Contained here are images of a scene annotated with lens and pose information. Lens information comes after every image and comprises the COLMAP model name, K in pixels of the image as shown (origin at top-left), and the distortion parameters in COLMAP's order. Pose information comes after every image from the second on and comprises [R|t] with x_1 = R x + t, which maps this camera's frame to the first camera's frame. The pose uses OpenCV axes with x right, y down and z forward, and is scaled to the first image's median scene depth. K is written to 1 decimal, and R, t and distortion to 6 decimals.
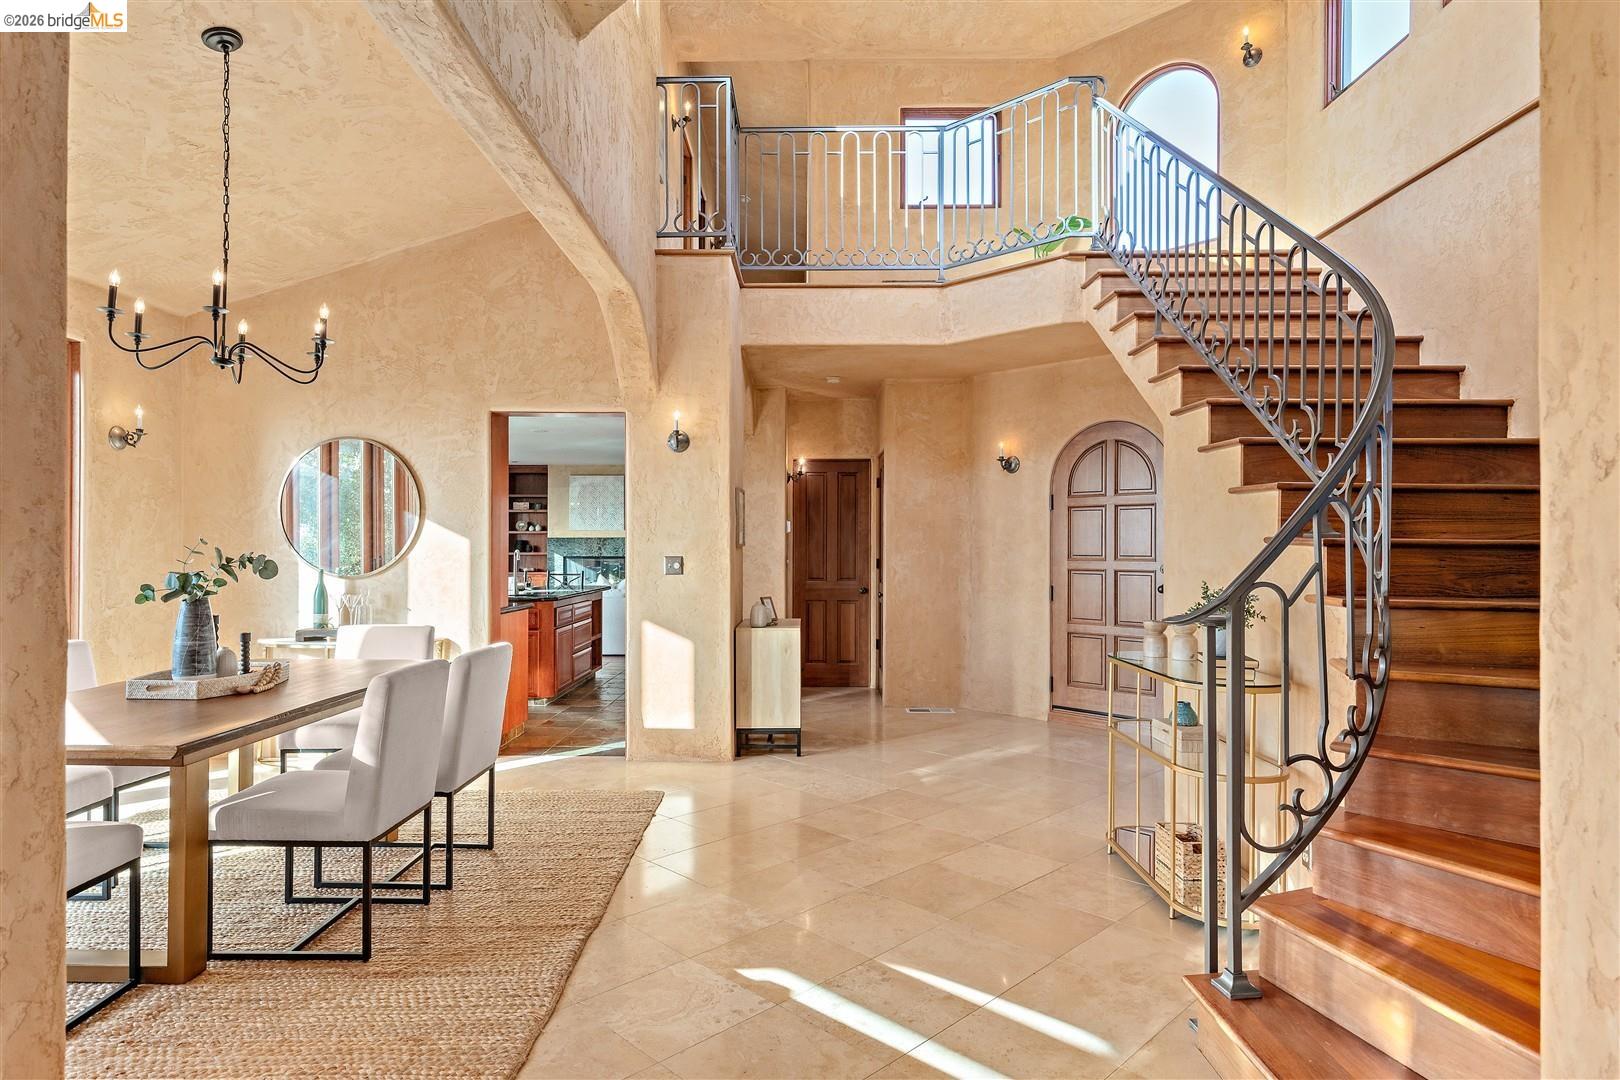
lens RADIAL K [[943.5, 0, 810.0], [0, 943.5, 540.0], [0, 0, 1]] dist [-0.003493, -0.002148]
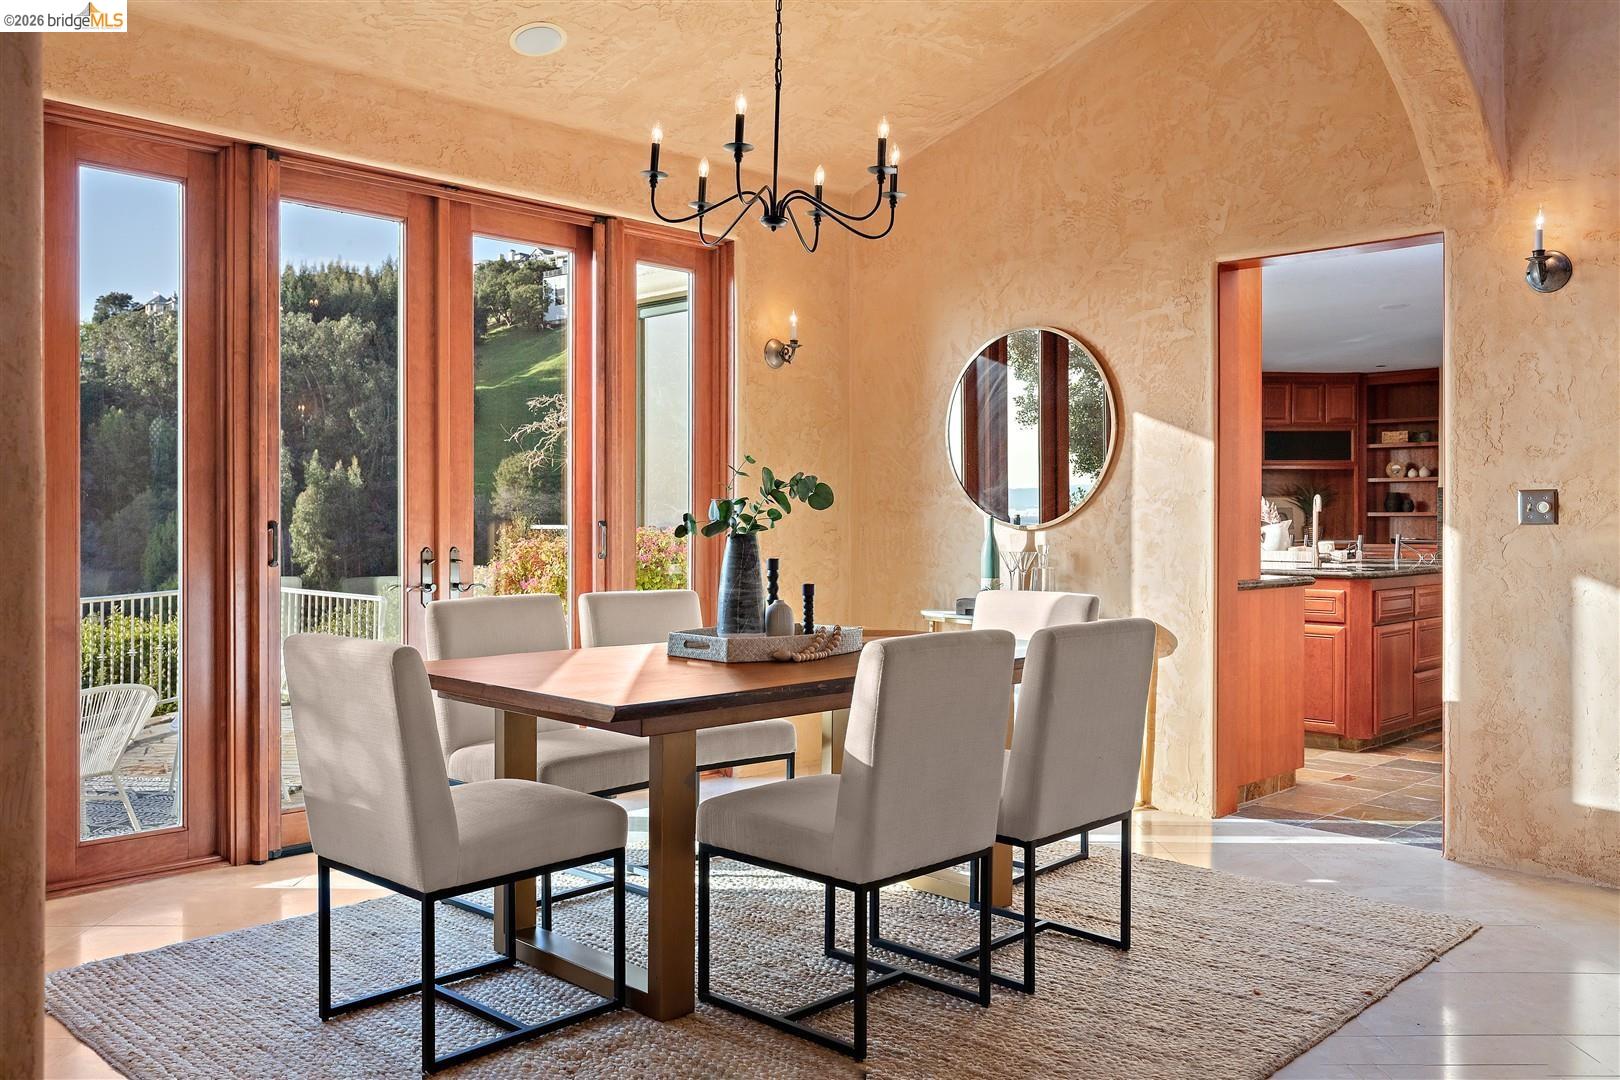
lens RADIAL K [[1371.0, 0, 810.0], [0, 1371.0, 540.0], [0, 0, 1]] dist [-0.003152, 0.005305]
pose [[0.697726, 0.005047, -0.716347, 0.126056], [0.003061, 0.999945, 0.010027, 0.037742], [0.716358, -0.009189, 0.697672, 0.174469]]
